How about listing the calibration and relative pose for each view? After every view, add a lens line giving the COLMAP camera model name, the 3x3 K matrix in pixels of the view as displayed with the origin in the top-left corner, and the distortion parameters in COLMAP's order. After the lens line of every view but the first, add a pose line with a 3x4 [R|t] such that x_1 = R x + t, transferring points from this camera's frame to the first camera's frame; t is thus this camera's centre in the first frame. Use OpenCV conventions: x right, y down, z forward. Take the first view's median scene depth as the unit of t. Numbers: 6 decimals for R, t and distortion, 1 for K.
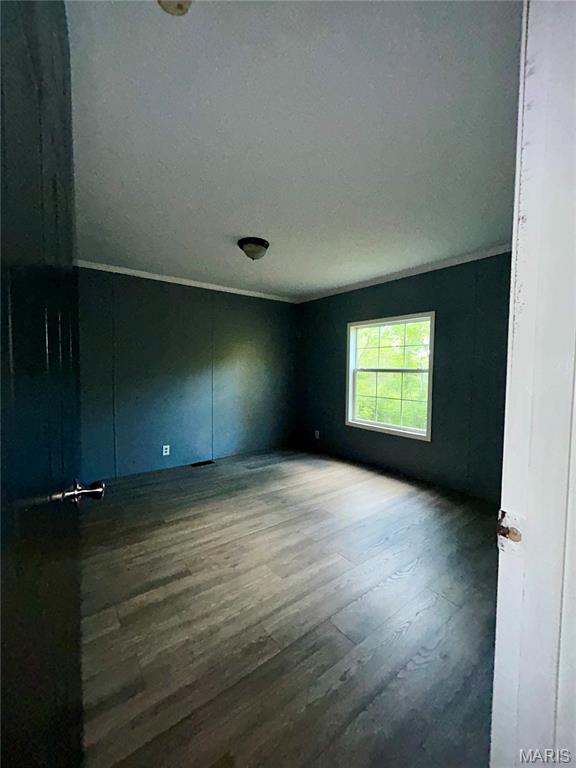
lens RADIAL K [[312.4, 0, 288.0], [0, 312.4, 384.0], [0, 0, 1]] dist [0.002146, 0.000560]
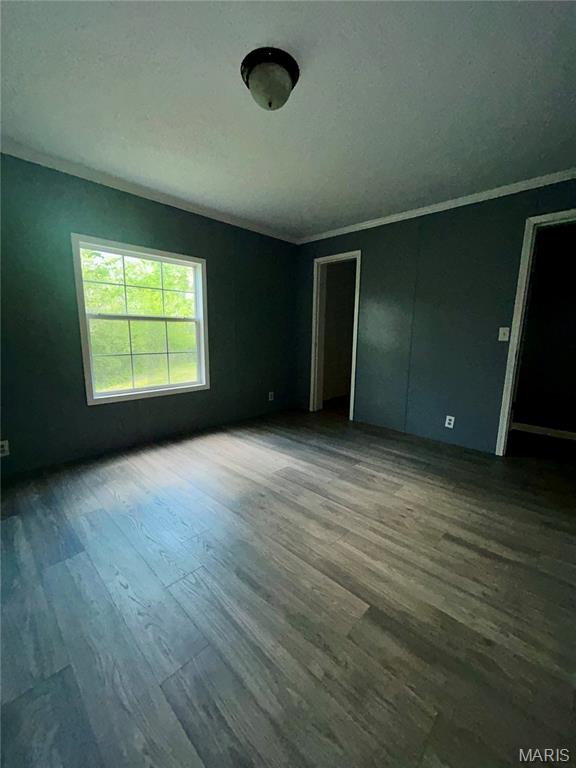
lens RADIAL K [[312.4, 0, 288.0], [0, 312.4, 384.0], [0, 0, 1]] dist [0.002146, 0.000560]
pose [[-0.142776, -0.175285, 0.974110, -0.745616], [0.039908, 0.982373, 0.182621, -0.015694], [-0.988950, 0.064948, -0.133264, 1.083015]]
